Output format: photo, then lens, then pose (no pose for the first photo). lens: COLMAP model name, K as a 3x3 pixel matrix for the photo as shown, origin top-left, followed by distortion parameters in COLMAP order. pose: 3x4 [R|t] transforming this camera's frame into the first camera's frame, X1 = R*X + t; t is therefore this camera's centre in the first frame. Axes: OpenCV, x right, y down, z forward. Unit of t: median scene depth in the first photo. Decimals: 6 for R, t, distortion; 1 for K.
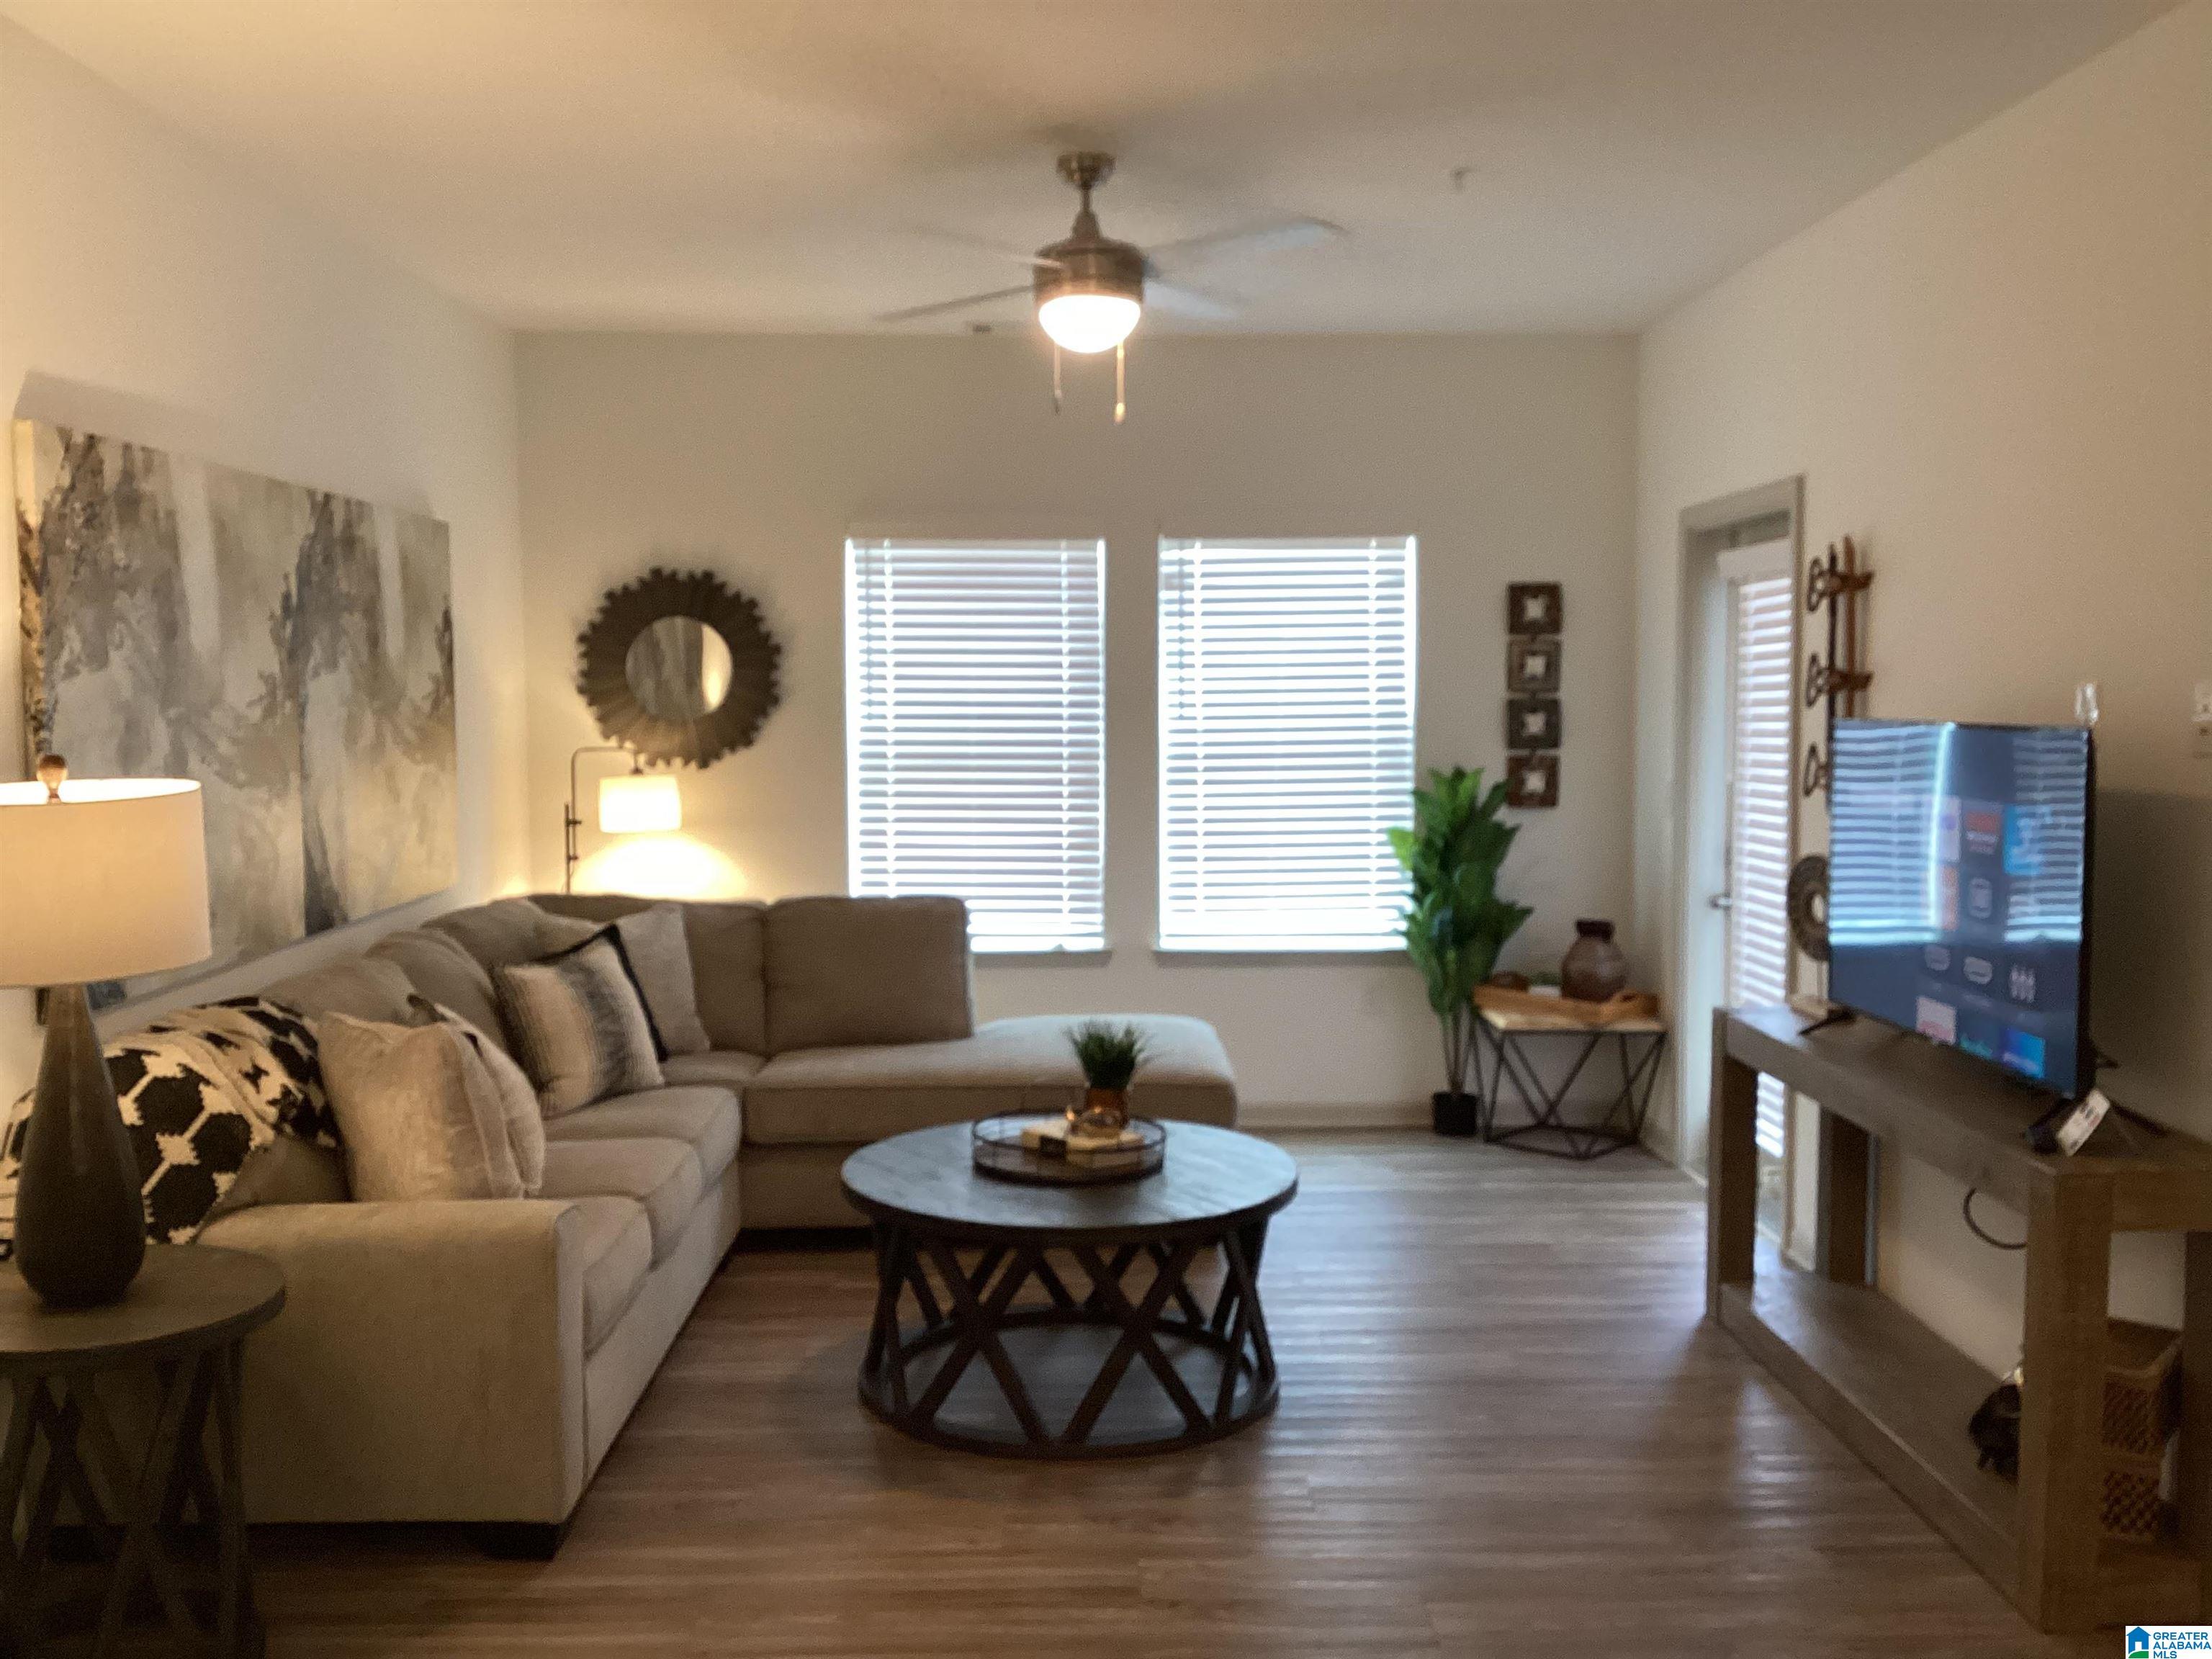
lens RADIAL K [[1978.7, 0, 1106.0], [0, 1978.7, 829.5], [0, 0, 1]] dist [0.000594, -0.012042]
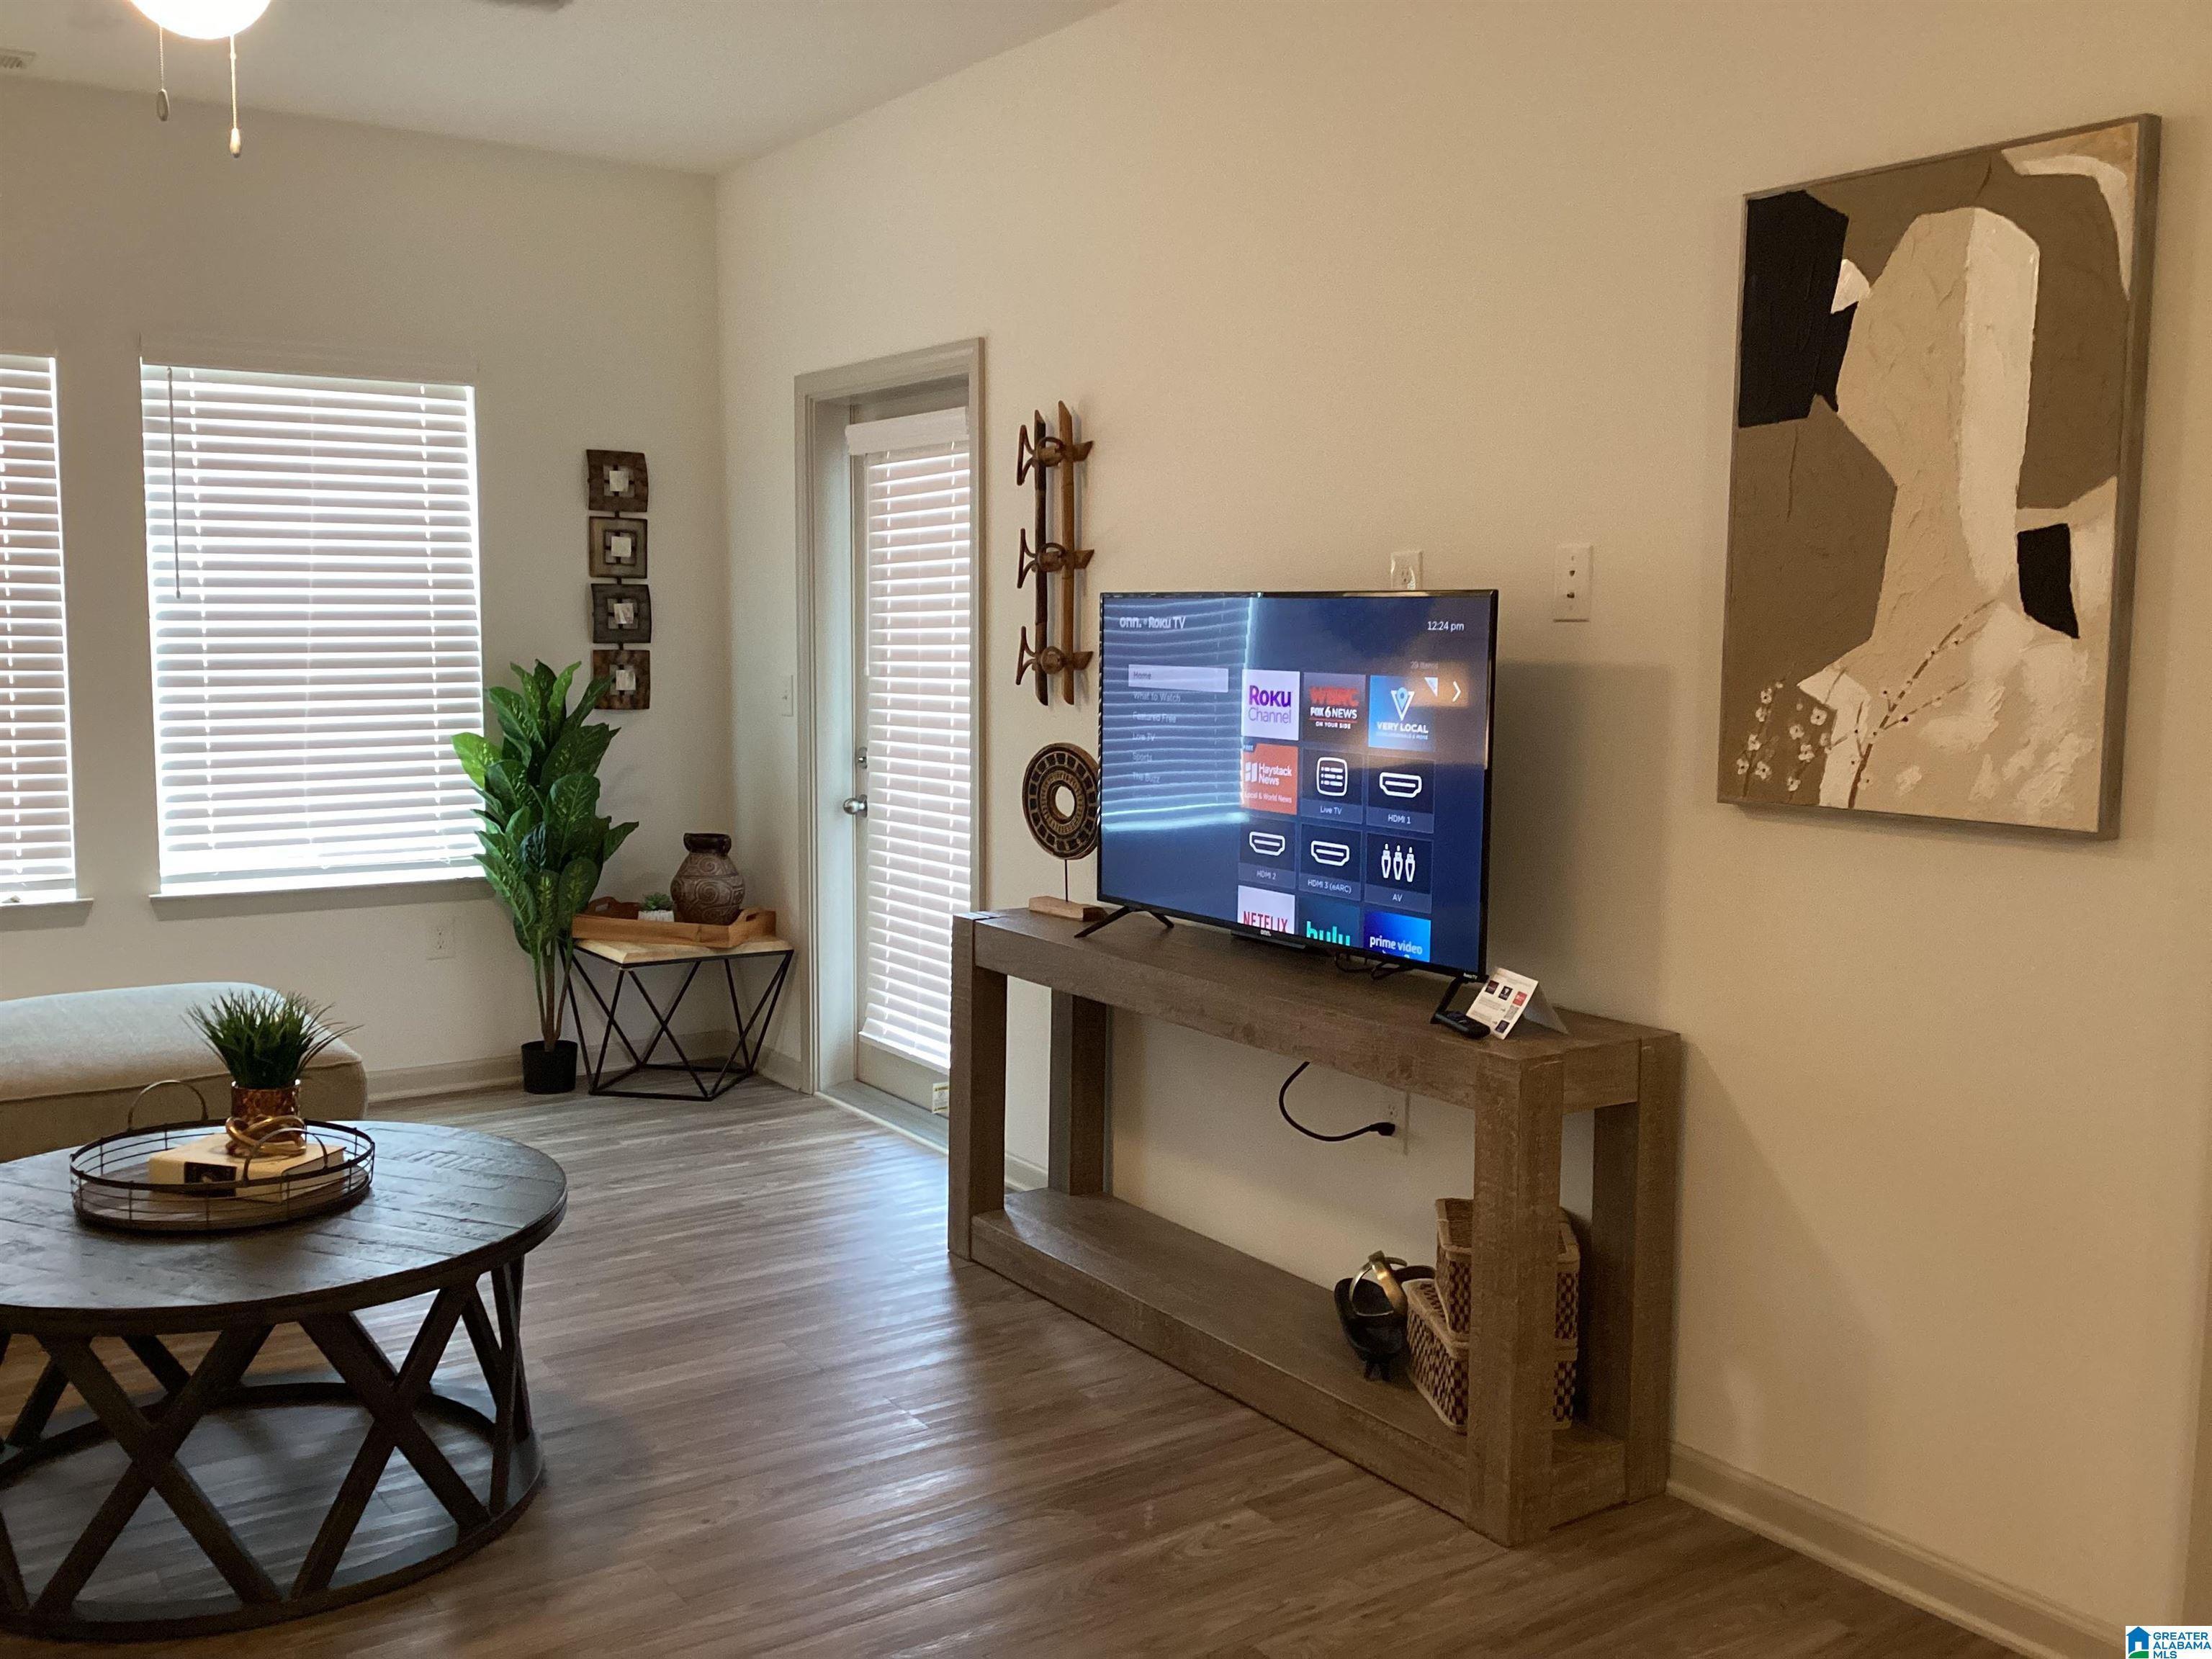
lens RADIAL K [[1972.3, 0, 1106.0], [0, 1972.3, 829.5], [0, 0, 1]] dist [0.107229, -0.194207]
pose [[0.838242, -0.045971, 0.543357, -0.088860], [0.025209, 0.998642, 0.045601, 0.007572], [-0.544716, -0.024527, 0.838262, 0.146122]]
